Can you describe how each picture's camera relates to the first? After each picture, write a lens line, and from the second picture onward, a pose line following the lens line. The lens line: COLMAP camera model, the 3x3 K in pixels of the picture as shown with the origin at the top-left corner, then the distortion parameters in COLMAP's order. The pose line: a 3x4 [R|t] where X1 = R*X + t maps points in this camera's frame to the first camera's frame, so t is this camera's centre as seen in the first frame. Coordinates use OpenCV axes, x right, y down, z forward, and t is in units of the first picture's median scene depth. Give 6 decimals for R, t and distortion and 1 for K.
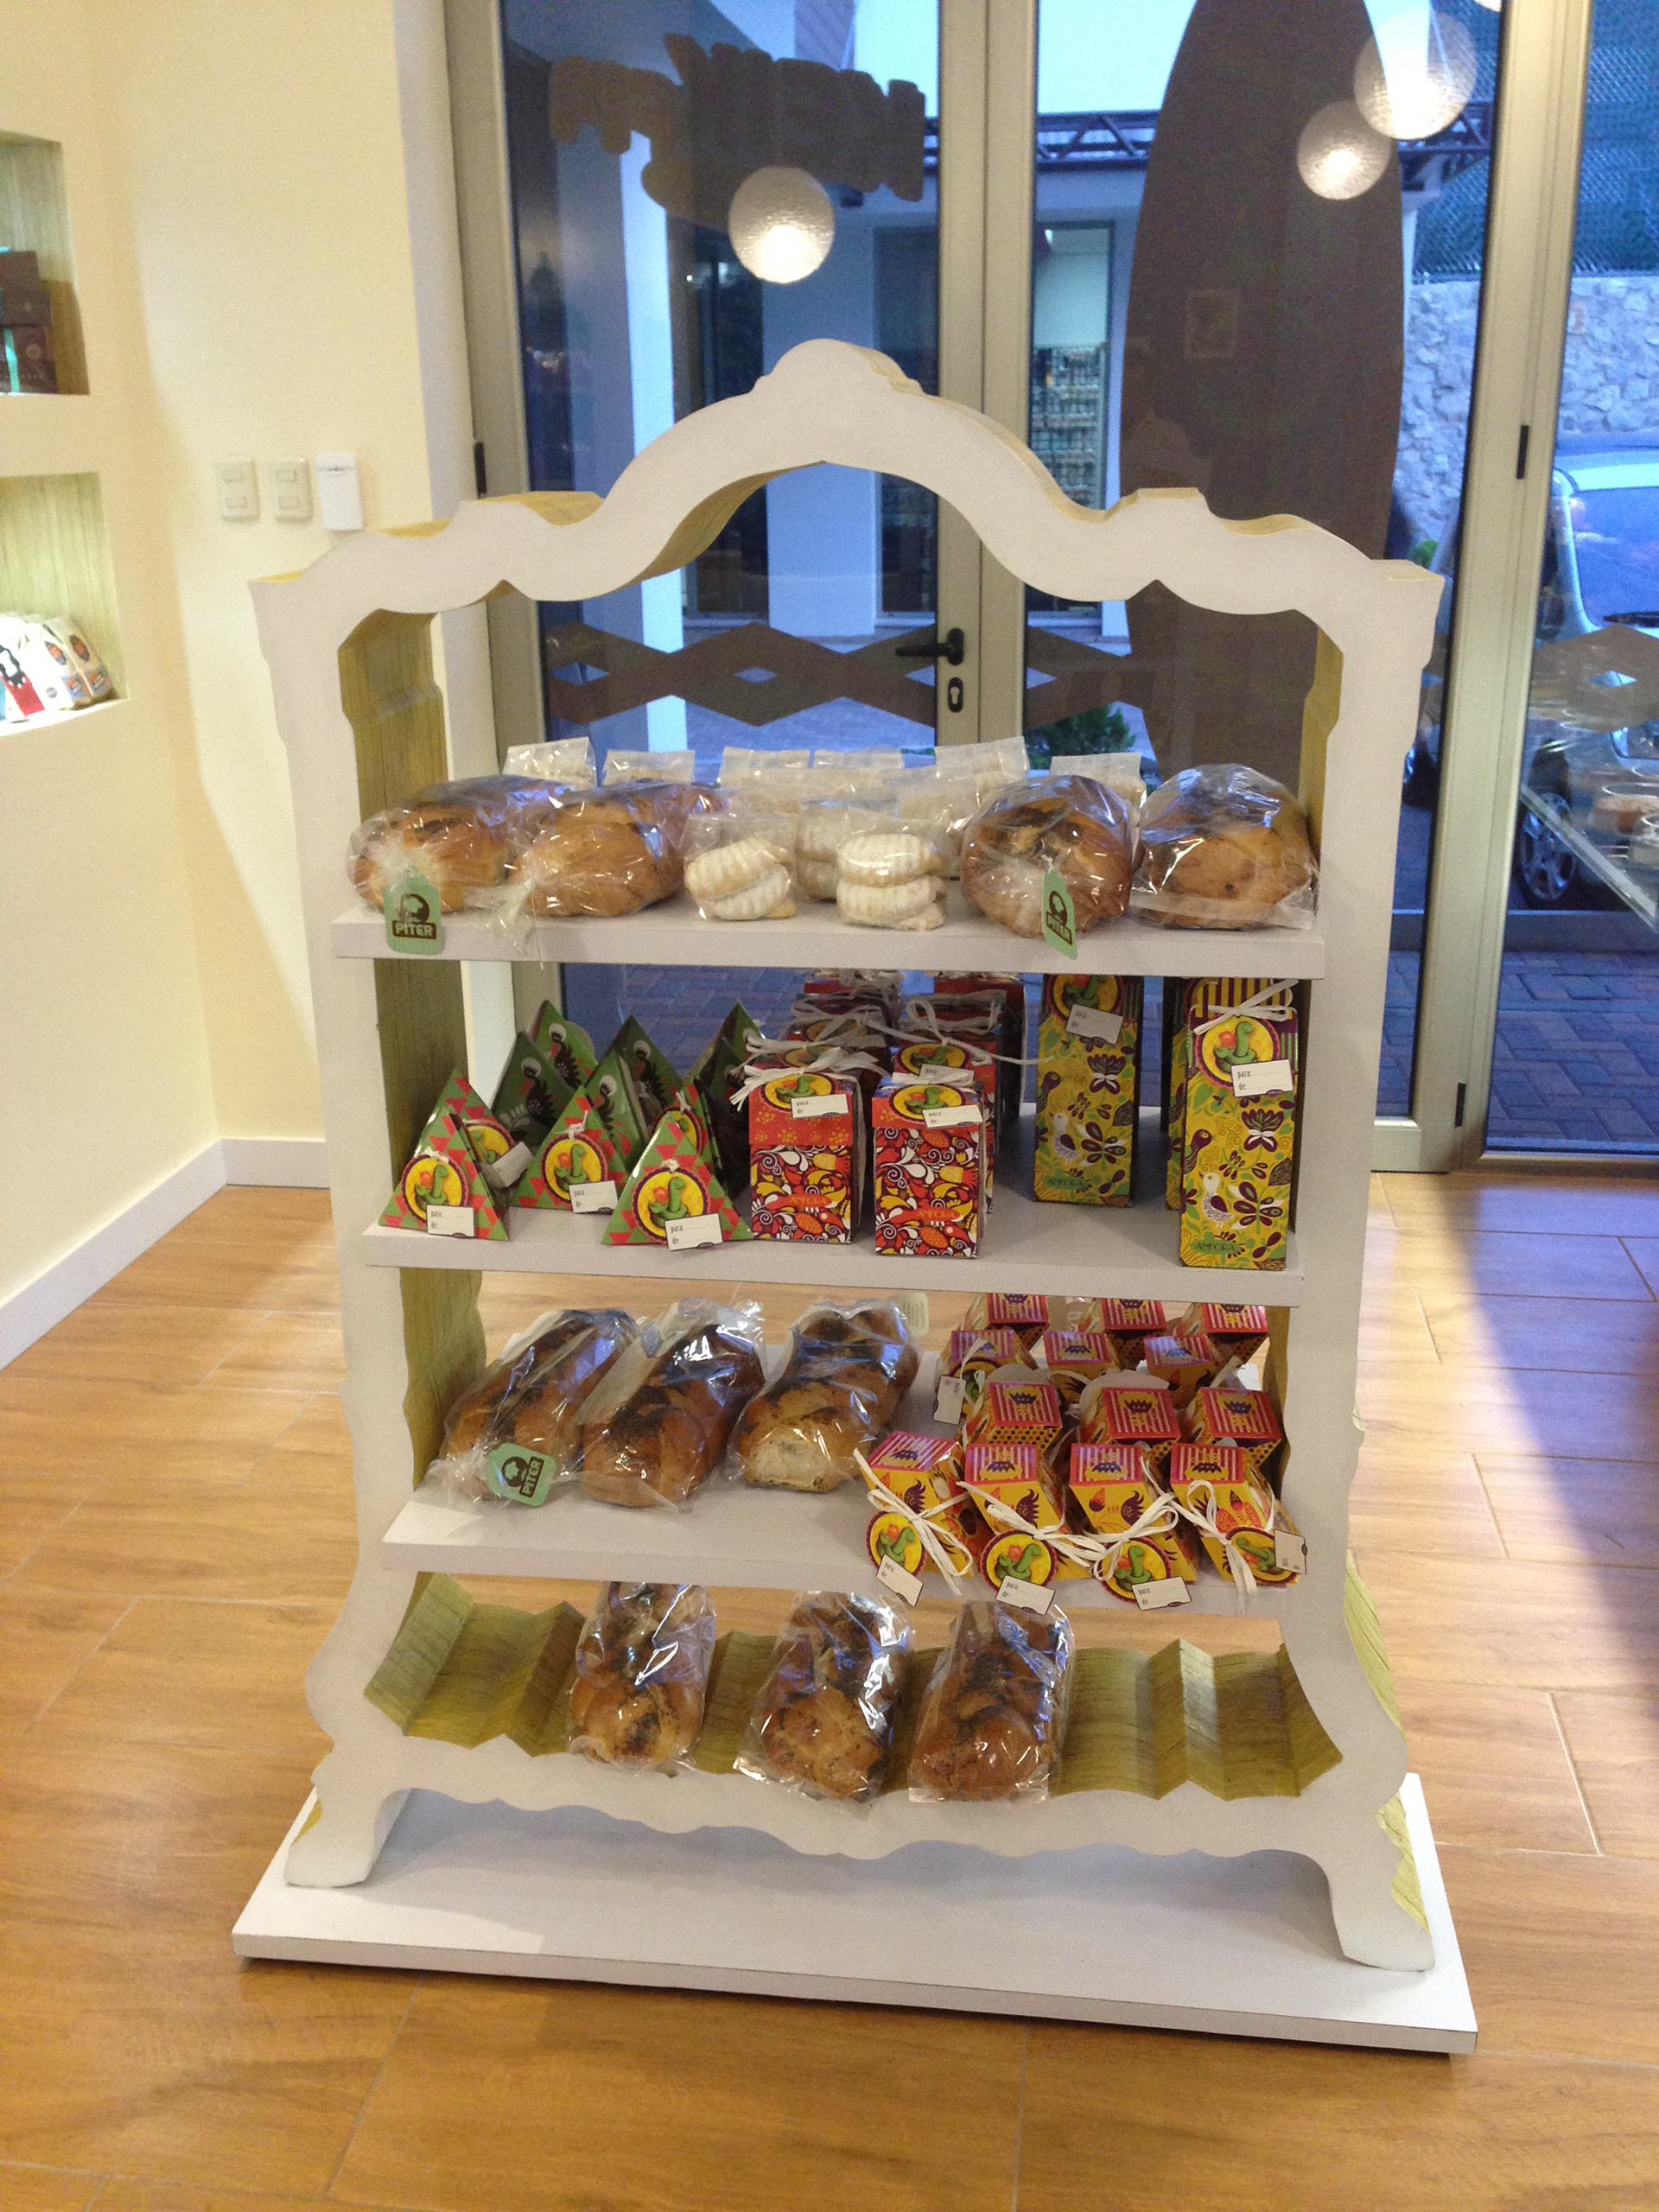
lens RADIAL K [[2088.3, 0, 863.7], [0, 2088.3, 1111.7], [0, 0, 1]] dist [0.037974, -0.005954]
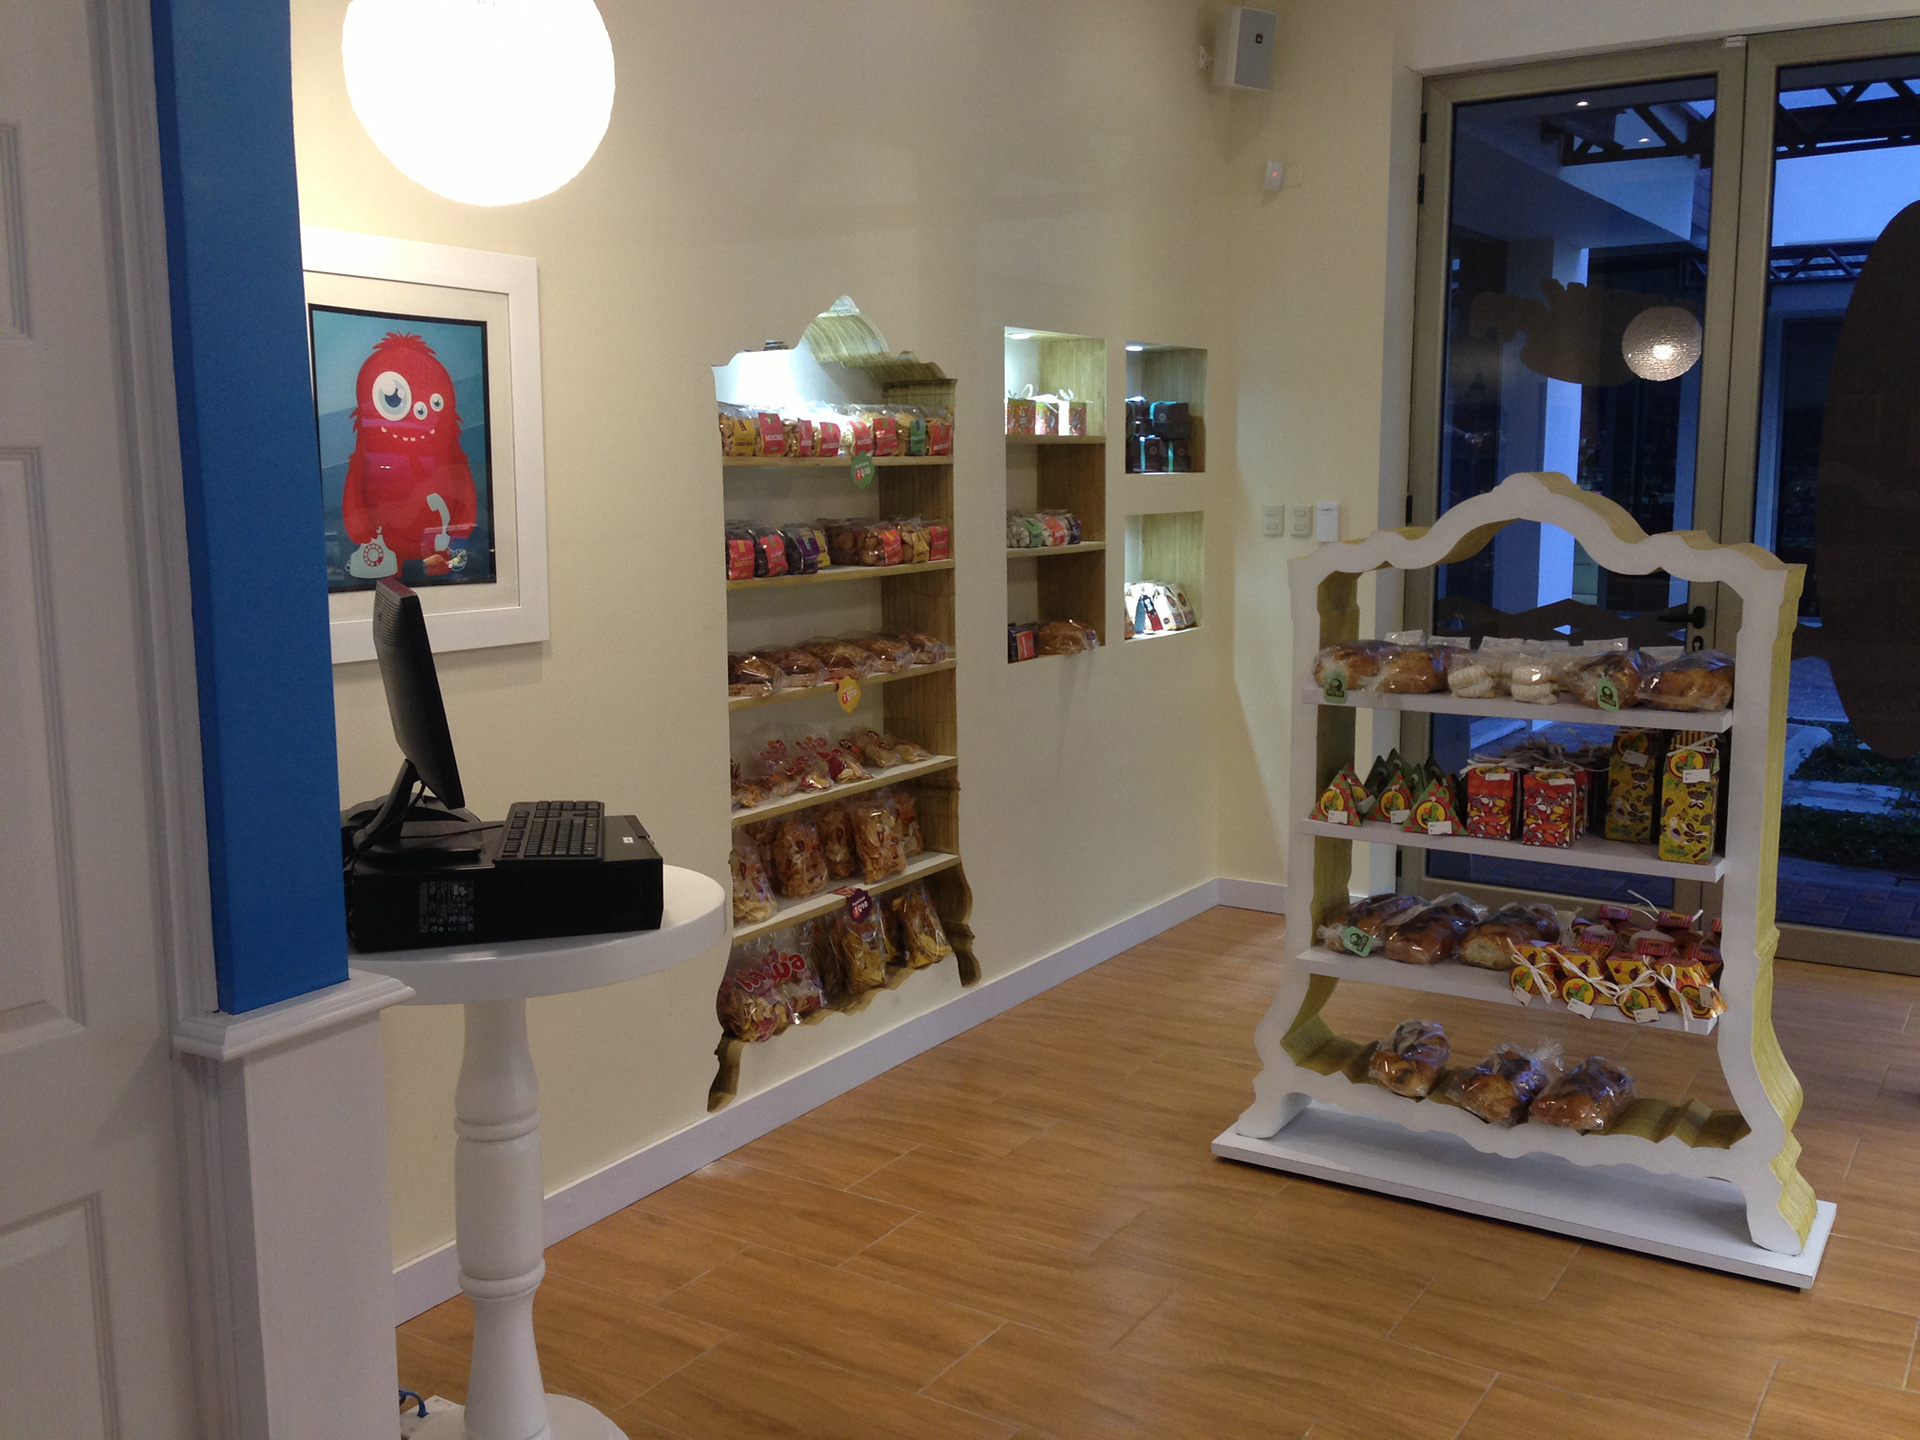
lens RADIAL K [[1756.6, 0, 960.0], [0, 1756.6, 720.0], [0, 0, 1]] dist [0.141066, -0.236716]
pose [[0.904603, 0.065409, -0.421206, 0.256266], [-0.135998, 0.980800, -0.139769, 0.281989], [0.403977, 0.183718, 0.896131, -1.011112]]
